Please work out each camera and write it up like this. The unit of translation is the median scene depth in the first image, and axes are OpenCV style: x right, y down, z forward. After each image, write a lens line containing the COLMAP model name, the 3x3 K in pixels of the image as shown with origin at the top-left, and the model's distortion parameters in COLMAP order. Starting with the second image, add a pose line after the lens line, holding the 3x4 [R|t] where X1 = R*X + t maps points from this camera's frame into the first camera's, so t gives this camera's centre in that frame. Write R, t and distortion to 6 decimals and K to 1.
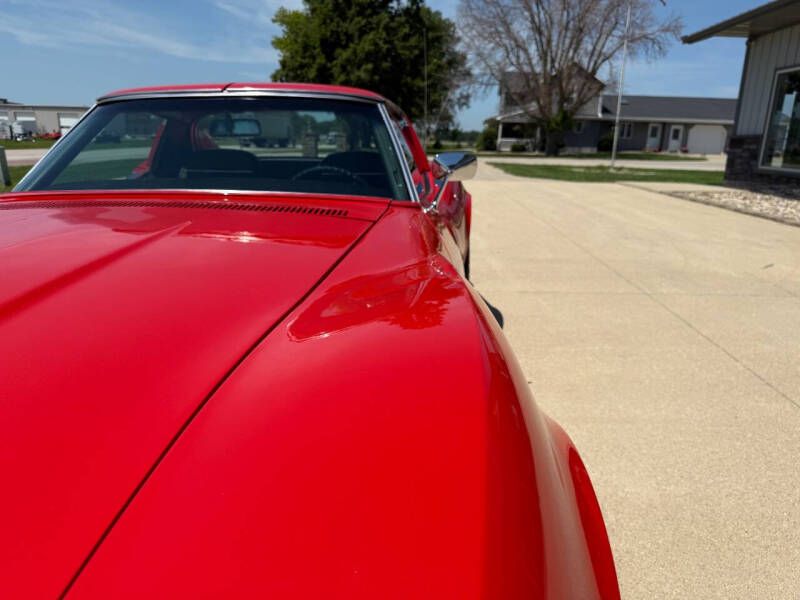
lens RADIAL K [[569.3, 0, 400.0], [0, 569.3, 300.0], [0, 0, 1]] dist [-0.010700, 0.000830]
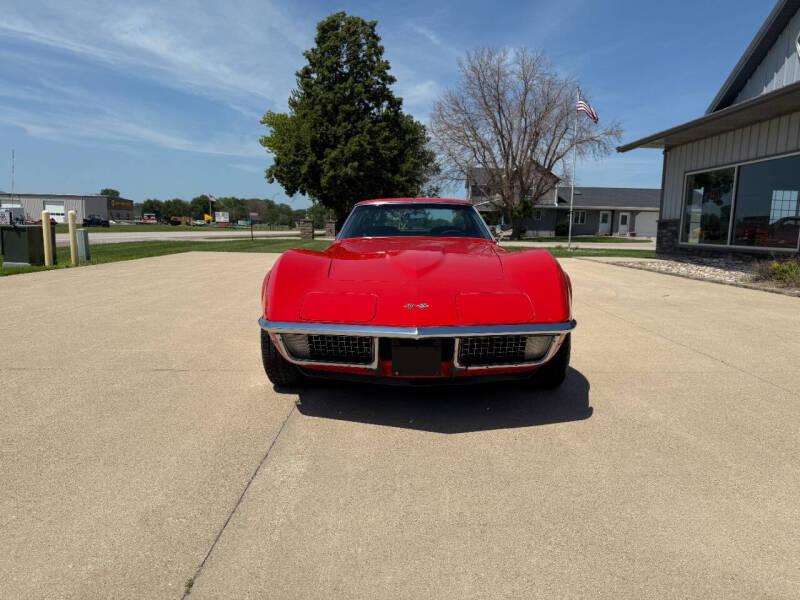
lens RADIAL K [[575.2, 0, 388.6], [0, 575.2, 307.1], [0, 0, 1]] dist [0.095849, -0.147281]
pose [[0.998883, -0.008050, 0.046559, -0.043148], [0.014367, 0.990470, -0.136978, 0.036121], [-0.045013, 0.137494, 0.989479, -0.118126]]
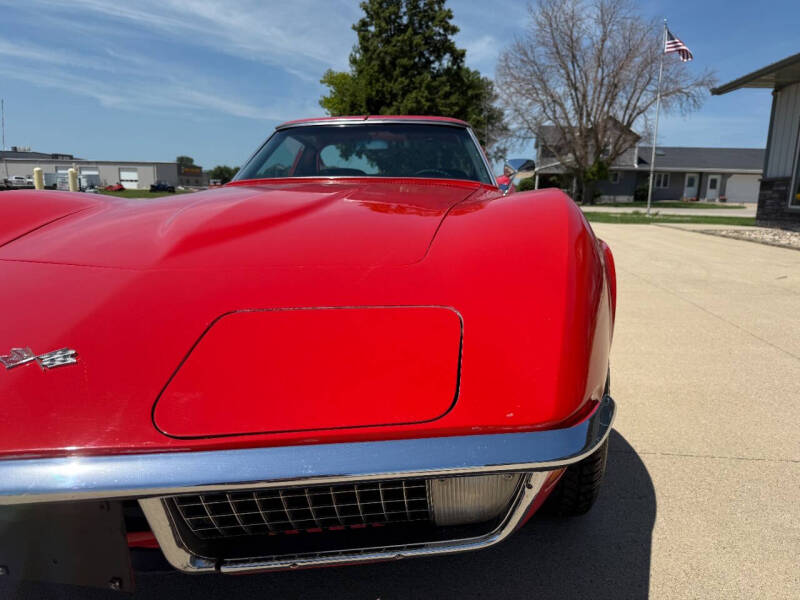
lens RADIAL K [[571.5, 0, 394.2], [0, 571.5, 305.3], [0, 0, 1]] dist [-0.000316, -0.003445]
pose [[0.997555, 0.011381, -0.068959, -0.009798], [-0.017085, 0.996428, -0.082697, 0.019729], [0.067772, 0.083673, 0.994186, -0.036974]]
